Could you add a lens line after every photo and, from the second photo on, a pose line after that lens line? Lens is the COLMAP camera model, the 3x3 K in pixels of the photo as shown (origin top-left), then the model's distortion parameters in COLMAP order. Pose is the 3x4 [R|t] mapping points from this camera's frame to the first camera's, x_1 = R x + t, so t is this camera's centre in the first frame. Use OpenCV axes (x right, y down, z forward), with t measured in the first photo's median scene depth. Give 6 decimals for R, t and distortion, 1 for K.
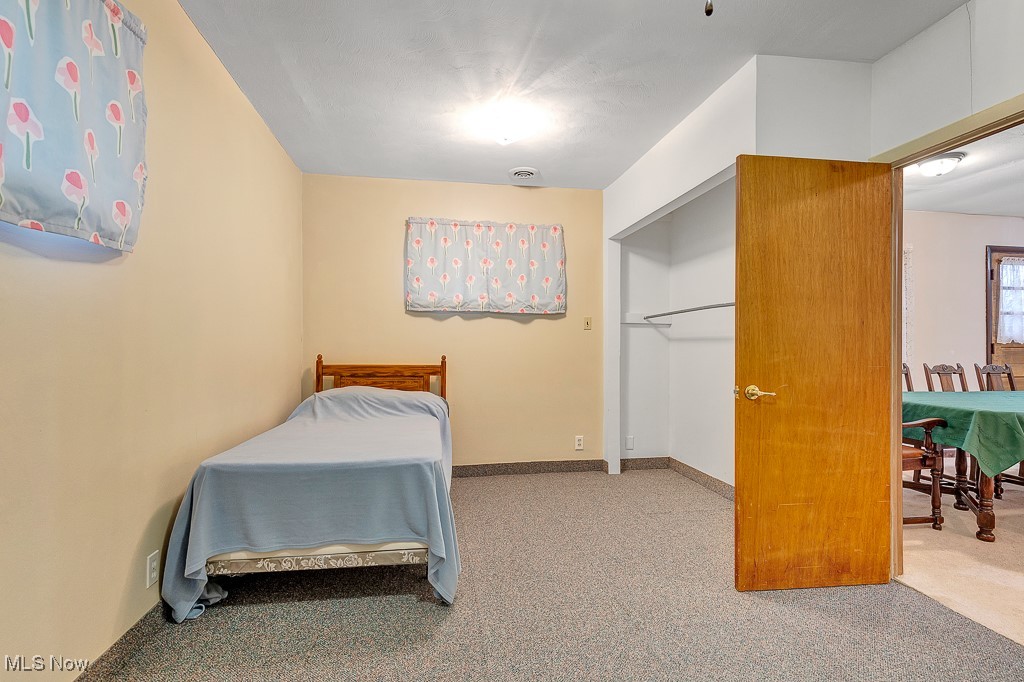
lens RADIAL K [[477.5, 0, 514.1], [0, 477.5, 338.7], [0, 0, 1]] dist [0.010083, 0.000024]
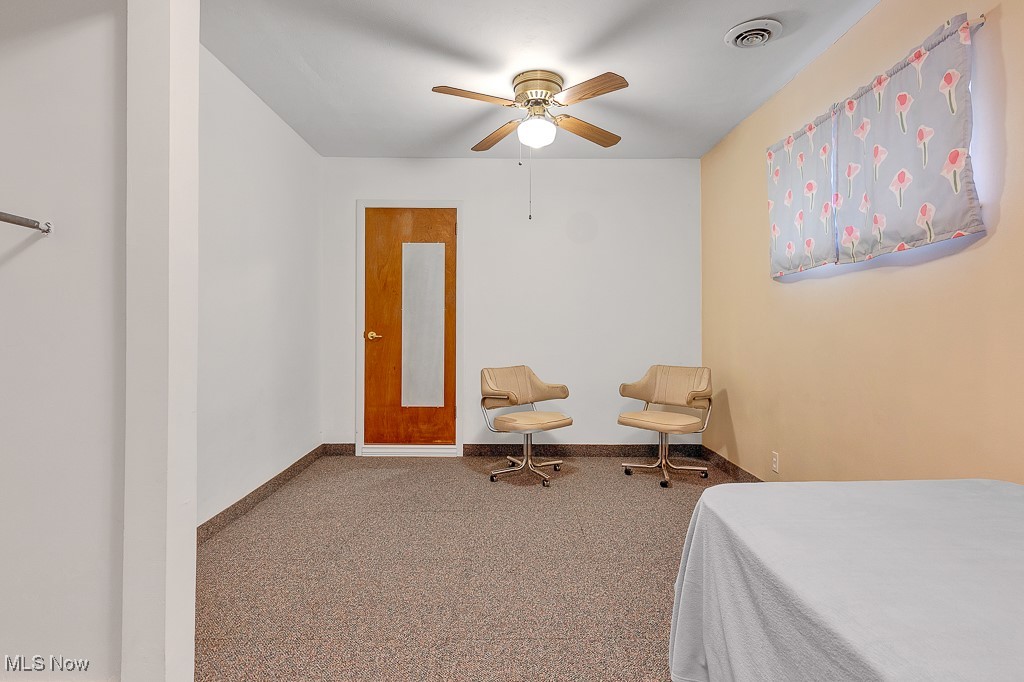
lens RADIAL K [[477.5, 0, 514.1], [0, 477.5, 338.7], [0, 0, 1]] dist [0.010083, 0.000024]
pose [[-0.990067, -0.008737, 0.140324, 0.017841], [-0.008888, 0.999960, -0.000449, 0.052879], [-0.140315, -0.001692, -0.990106, 2.204999]]
